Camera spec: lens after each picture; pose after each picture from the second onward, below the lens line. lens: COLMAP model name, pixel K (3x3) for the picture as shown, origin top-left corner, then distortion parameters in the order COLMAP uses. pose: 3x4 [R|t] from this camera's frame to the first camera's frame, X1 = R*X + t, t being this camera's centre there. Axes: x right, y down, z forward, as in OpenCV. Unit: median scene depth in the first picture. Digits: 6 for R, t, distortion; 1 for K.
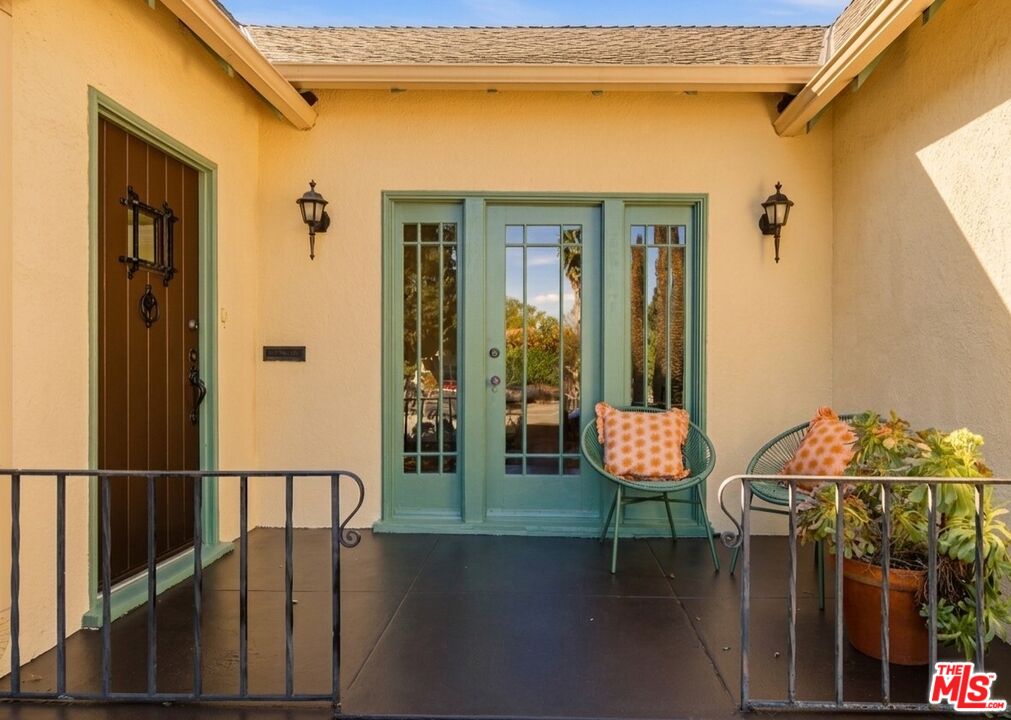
lens RADIAL K [[643.0, 0, 555.6], [0, 643.0, 364.0], [0, 0, 1]] dist [0.003969, -0.012612]
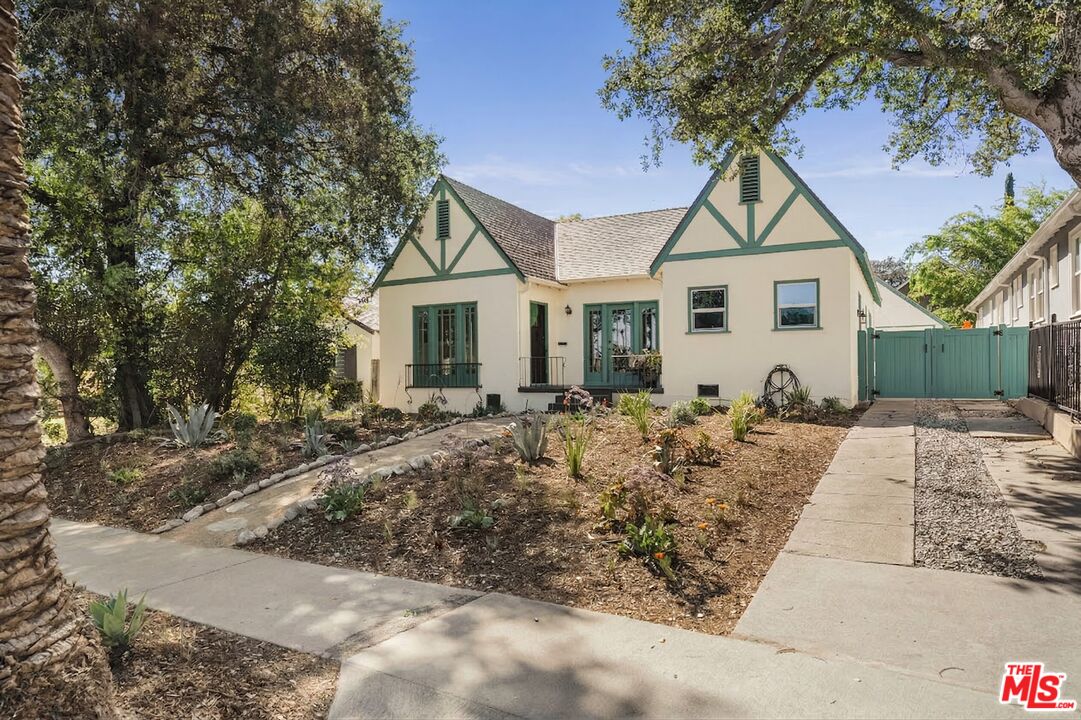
lens RADIAL K [[683.0, 0, 540.9], [0, 683.0, 362.9], [0, 0, 1]] dist [-0.008349, -0.000204]
pose [[0.887879, -0.016531, -0.459780, 1.545347], [0.011458, 0.999839, -0.013822, 0.174481], [0.459934, 0.007004, 0.887925, -3.117191]]
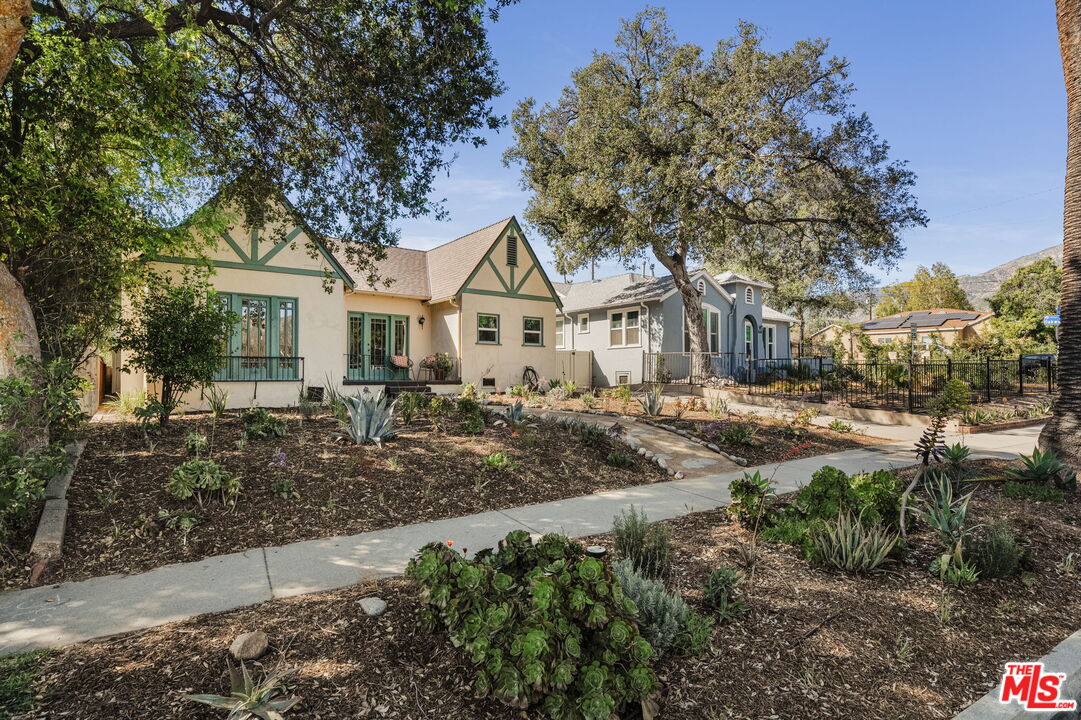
lens RADIAL K [[549.5, 0, 535.9], [0, 549.5, 365.0], [0, 0, 1]] dist [-0.002640, -0.000012]
pose [[0.800081, 0.010547, 0.599799, -1.664433], [-0.004527, 0.999923, -0.011544, 0.194125], [-0.599875, 0.006521, 0.800067, -3.286521]]
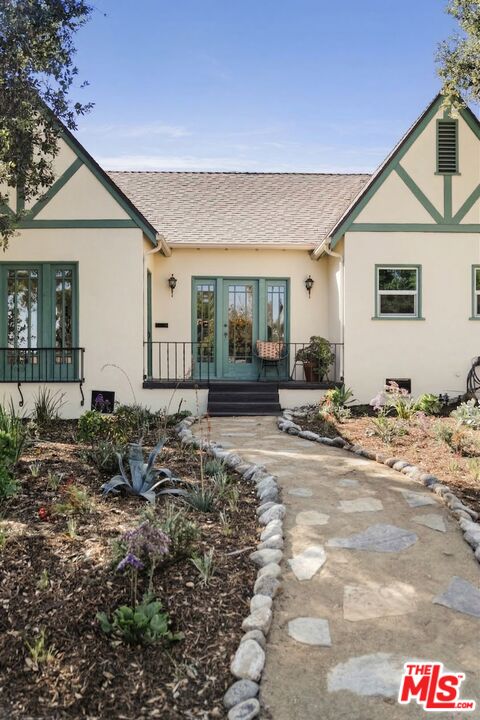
lens RADIAL K [[804.4, 0, 241.8], [0, 804.4, 361.6], [0, 0, 1]] dist [-0.018869, 0.000000]
pose [[0.999502, -0.000445, 0.031544, -0.145582], [0.000509, 0.999998, -0.002024, 0.178567], [-0.031543, 0.002039, 0.999500, -3.138996]]
